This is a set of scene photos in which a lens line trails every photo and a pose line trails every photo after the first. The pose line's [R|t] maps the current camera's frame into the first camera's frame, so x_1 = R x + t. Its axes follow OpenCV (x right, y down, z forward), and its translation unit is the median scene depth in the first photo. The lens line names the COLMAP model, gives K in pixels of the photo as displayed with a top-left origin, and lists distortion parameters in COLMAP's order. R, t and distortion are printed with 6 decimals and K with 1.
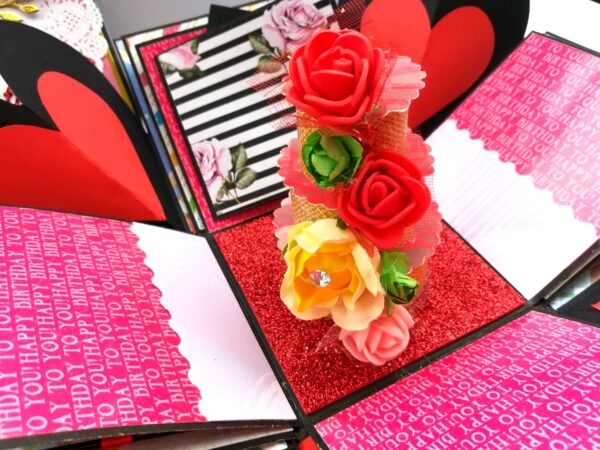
lens RADIAL K [[478.4, 0, 294.6], [0, 478.4, 226.4], [0, 0, 1]] dist [-0.077908, 0.063541]
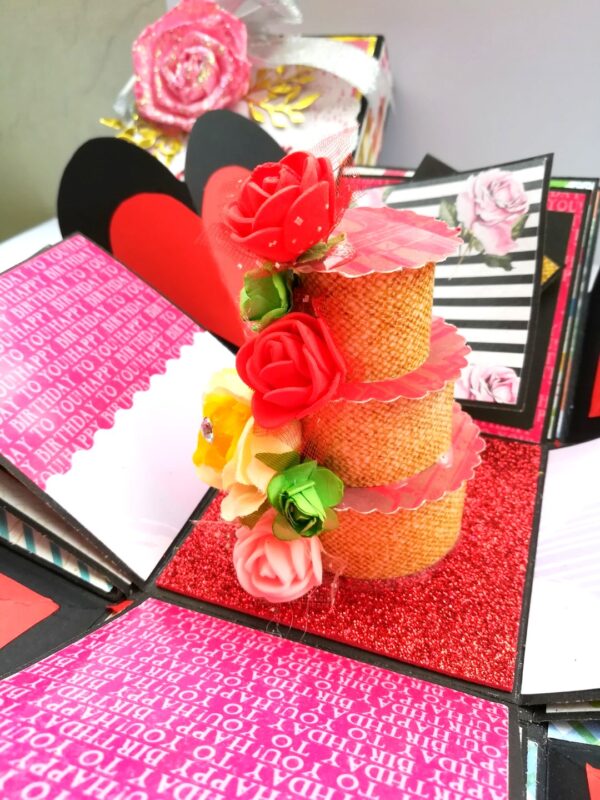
lens RADIAL K [[637.9, 0, 317.6], [0, 637.9, 409.6], [0, 0, 1]] dist [-0.077908, 0.063541]
pose [[0.701957, 0.459870, -0.543853, 0.672793], [-0.518708, 0.853364, 0.052083, -0.066947], [0.488056, 0.245541, 0.837563, 0.133254]]
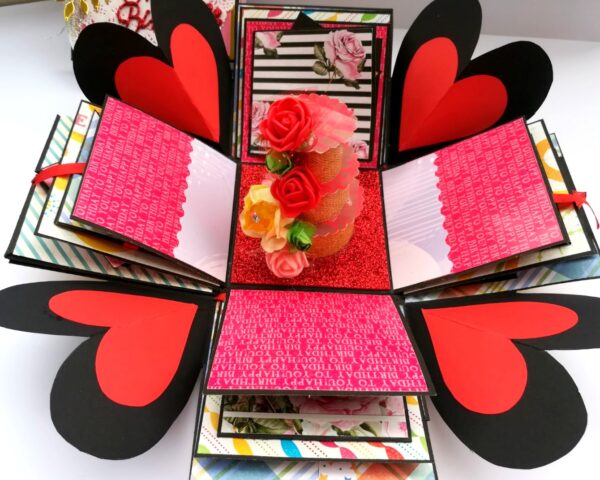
lens RADIAL K [[503.5, 0, 296.0], [0, 503.5, 238.8], [0, 0, 1]] dist [-0.005012, -0.019871]
pose [[0.887170, 0.430708, -0.165590, 0.480897], [-0.389122, 0.891175, 0.233219, -0.288159], [0.248019, -0.142470, 0.958222, -0.732093]]
